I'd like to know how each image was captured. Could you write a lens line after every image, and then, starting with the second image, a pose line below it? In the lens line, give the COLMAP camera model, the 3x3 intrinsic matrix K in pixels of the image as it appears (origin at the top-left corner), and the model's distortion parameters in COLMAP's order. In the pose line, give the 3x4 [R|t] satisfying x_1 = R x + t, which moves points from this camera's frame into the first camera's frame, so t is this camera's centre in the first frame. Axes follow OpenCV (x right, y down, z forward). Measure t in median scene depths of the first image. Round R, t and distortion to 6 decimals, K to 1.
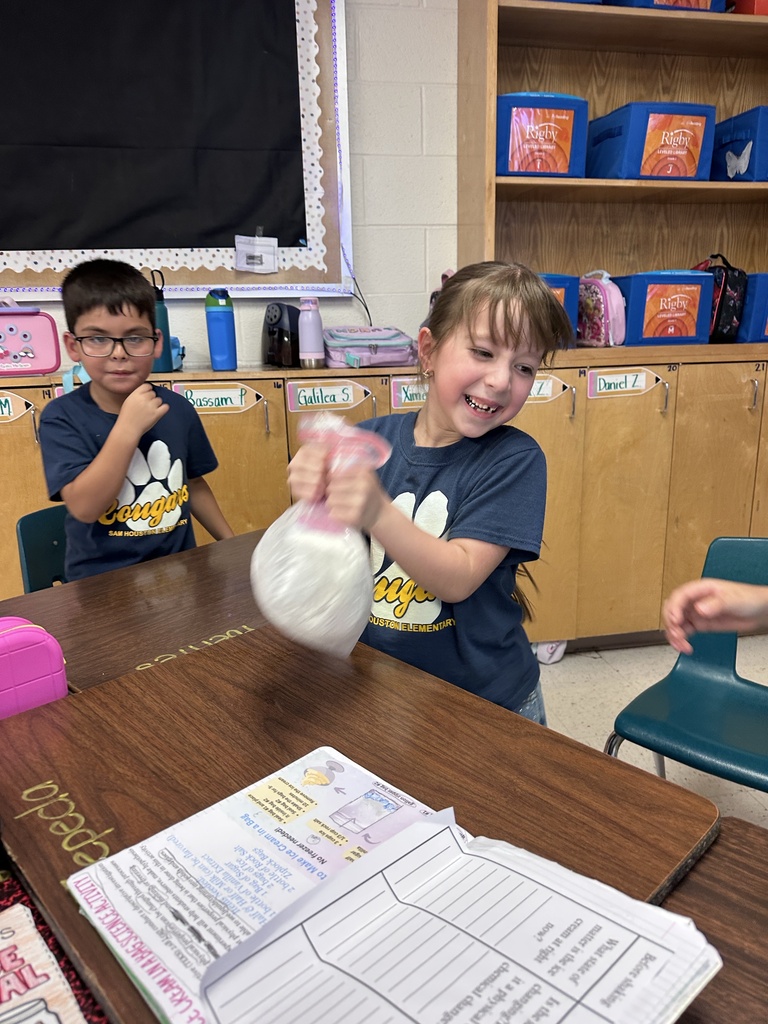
lens RADIAL K [[702.7, 0, 384.4], [0, 702.7, 511.2], [0, 0, 1]] dist [-0.002560, -0.003661]
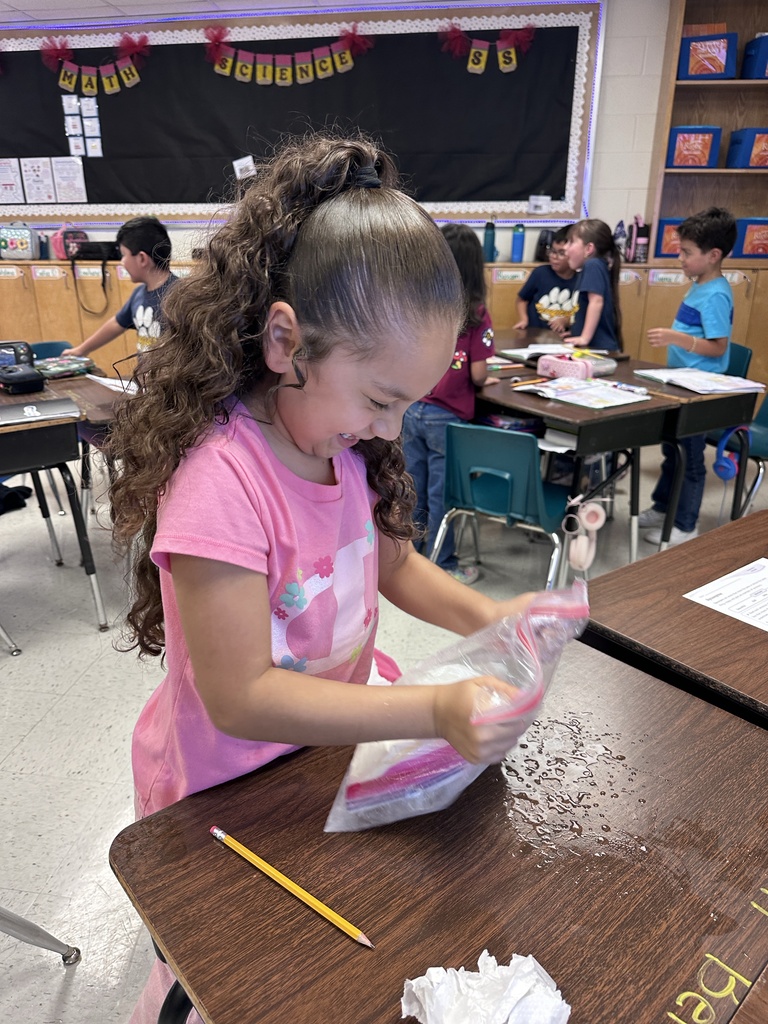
lens RADIAL K [[702.7, 0, 381.5], [0, 702.7, 501.8], [0, 0, 1]] dist [-0.002560, -0.003661]
pose [[0.947414, 0.138167, -0.288647, 0.091737], [-0.105634, 0.986458, 0.125470, 0.277492], [0.302074, -0.088381, 0.949179, -1.149956]]
